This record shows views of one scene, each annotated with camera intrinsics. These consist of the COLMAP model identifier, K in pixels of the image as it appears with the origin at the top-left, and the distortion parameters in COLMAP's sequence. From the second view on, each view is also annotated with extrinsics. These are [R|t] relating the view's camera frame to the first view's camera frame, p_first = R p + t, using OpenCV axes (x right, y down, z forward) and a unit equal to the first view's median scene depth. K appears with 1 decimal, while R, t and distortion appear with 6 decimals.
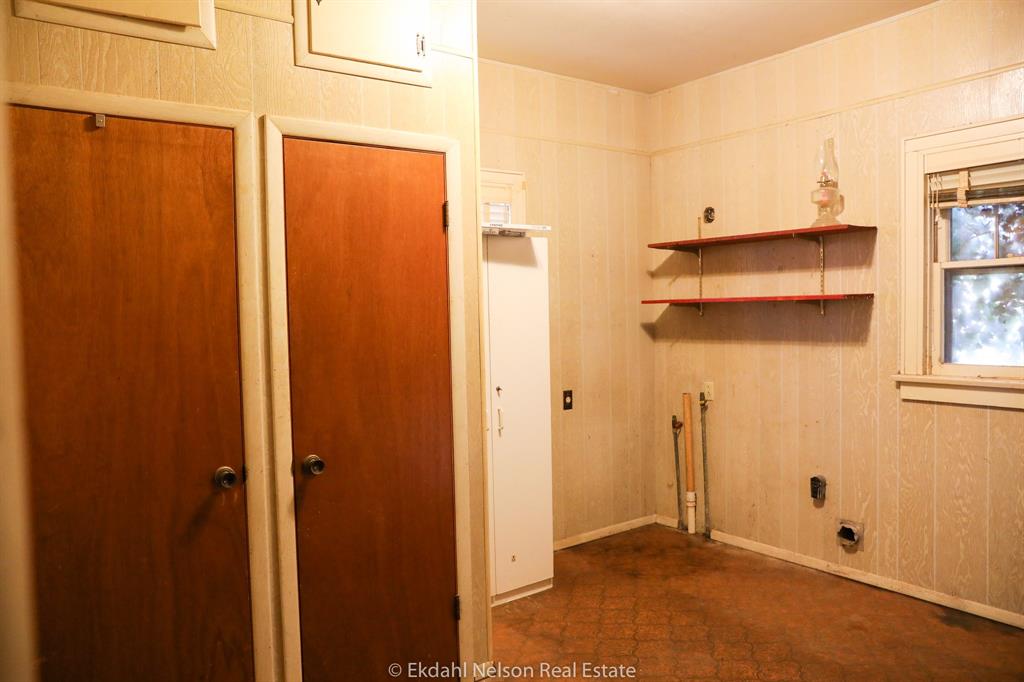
lens RADIAL K [[730.3, 0, 512.0], [0, 730.3, 341.0], [0, 0, 1]] dist [-0.084872, 0.087452]
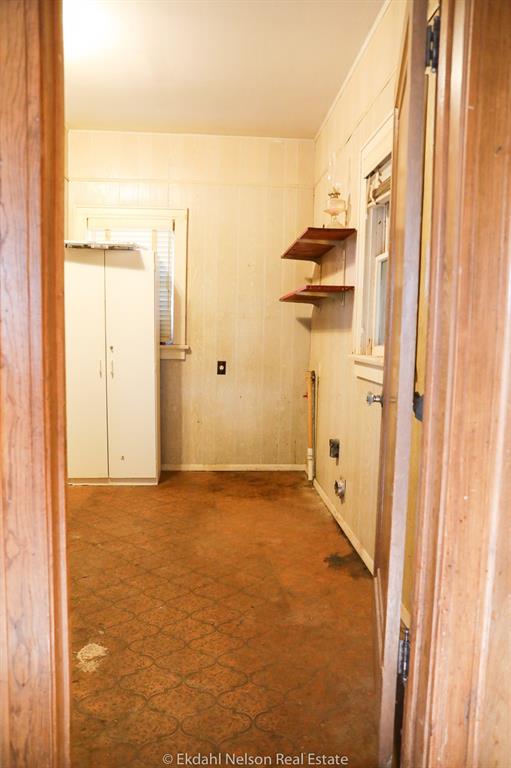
lens RADIAL K [[547.7, 0, 255.5], [0, 547.7, 384.0], [0, 0, 1]] dist [-0.084872, 0.087452]
pose [[0.851093, 0.089124, -0.517394, 0.791535], [-0.062389, 0.995672, 0.068882, 0.039778], [0.521294, -0.026345, 0.852970, 0.142914]]
